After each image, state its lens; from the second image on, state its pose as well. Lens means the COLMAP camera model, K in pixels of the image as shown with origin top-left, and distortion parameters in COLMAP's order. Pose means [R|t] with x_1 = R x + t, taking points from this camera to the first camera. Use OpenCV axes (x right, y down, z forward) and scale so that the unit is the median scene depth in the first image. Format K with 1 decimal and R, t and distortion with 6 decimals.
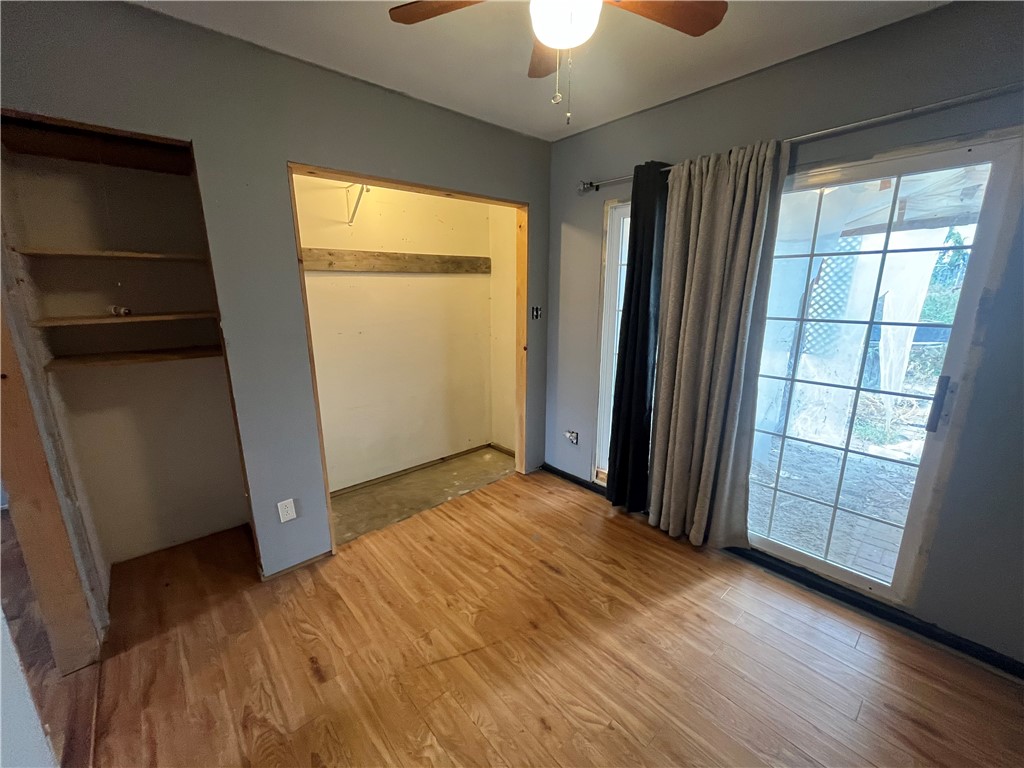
lens RADIAL K [[412.8, 0, 510.0], [0, 412.8, 385.5], [0, 0, 1]] dist [0.000473, 0.000105]
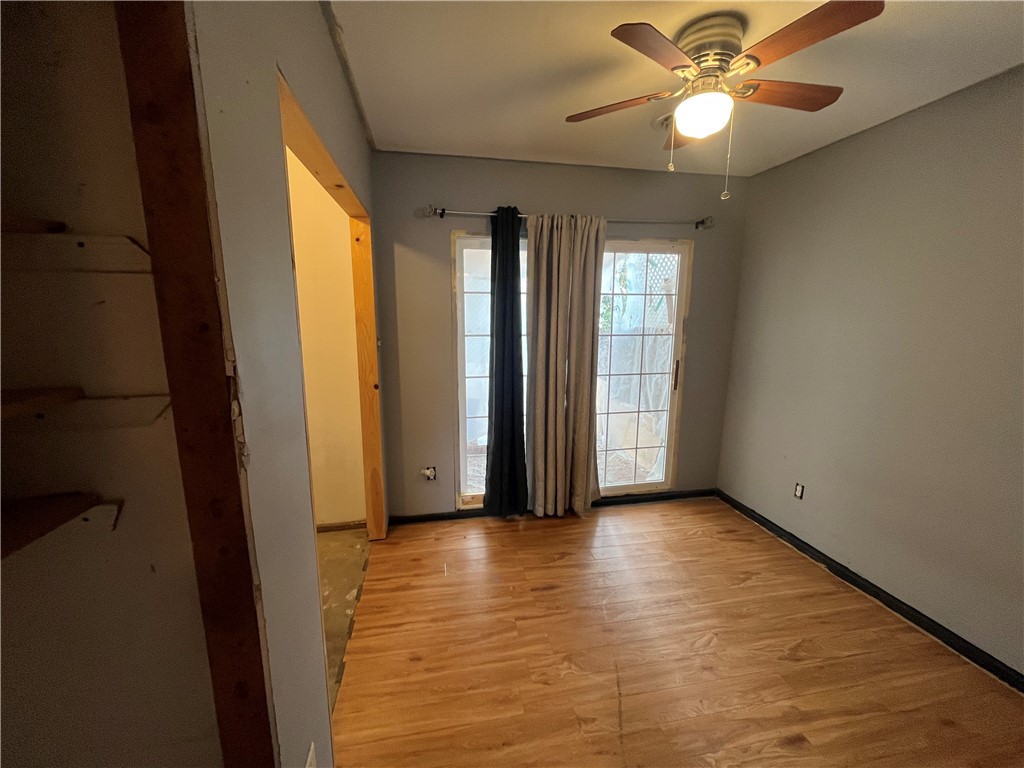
lens RADIAL K [[412.8, 0, 512.5], [0, 412.8, 386.2], [0, 0, 1]] dist [0.000473, 0.000105]
pose [[0.513457, -0.146904, 0.845447, -0.709924], [0.193293, 0.979717, 0.052844, -0.111142], [-0.836062, 0.136286, 0.531438, 0.454186]]
